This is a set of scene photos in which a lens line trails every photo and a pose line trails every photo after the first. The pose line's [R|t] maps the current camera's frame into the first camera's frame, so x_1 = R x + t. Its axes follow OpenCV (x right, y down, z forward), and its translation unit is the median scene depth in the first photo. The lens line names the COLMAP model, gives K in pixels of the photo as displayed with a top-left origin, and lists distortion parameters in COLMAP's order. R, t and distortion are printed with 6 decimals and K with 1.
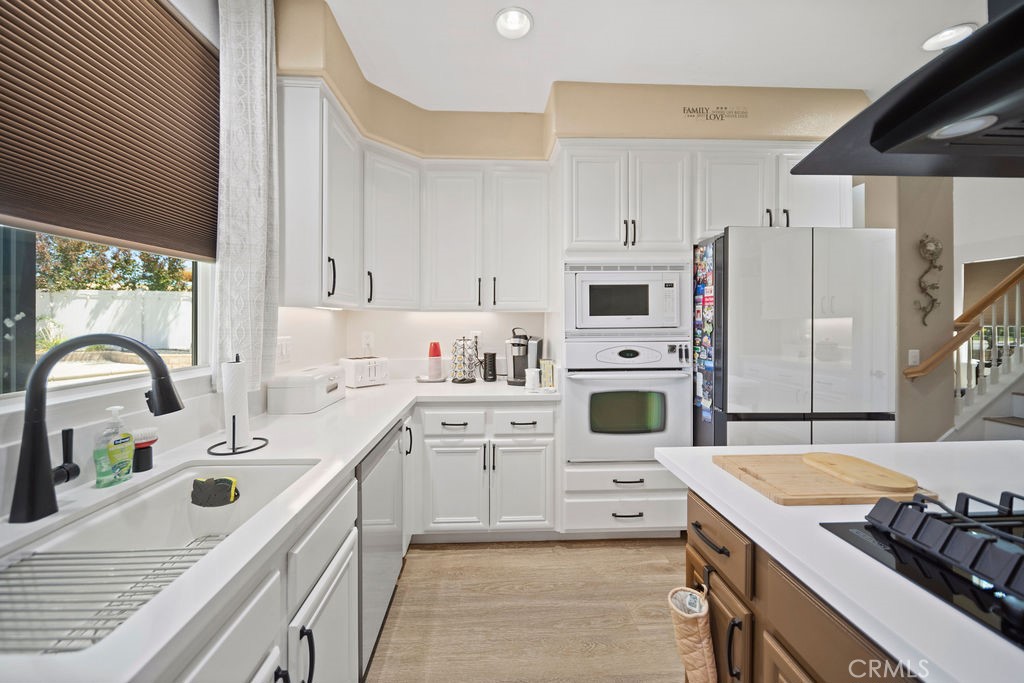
lens RADIAL K [[363.6, 0, 503.0], [0, 363.6, 323.8], [0, 0, 1]] dist [-0.002558, 0.000037]
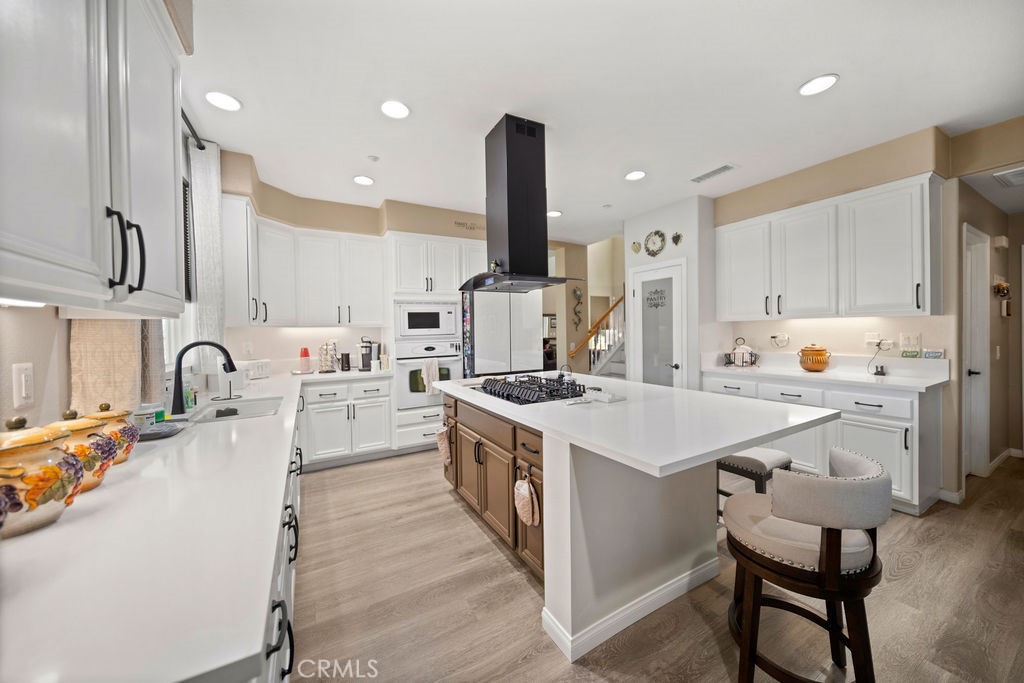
lens RADIAL K [[363.6, 0, 513.9], [0, 363.6, 336.4], [0, 0, 1]] dist [-0.002558, 0.000037]
pose [[0.882978, -0.023002, 0.468851, -0.151177], [0.019009, 0.999732, 0.013248, 0.001237], [-0.469030, -0.002785, 0.883178, -0.862523]]
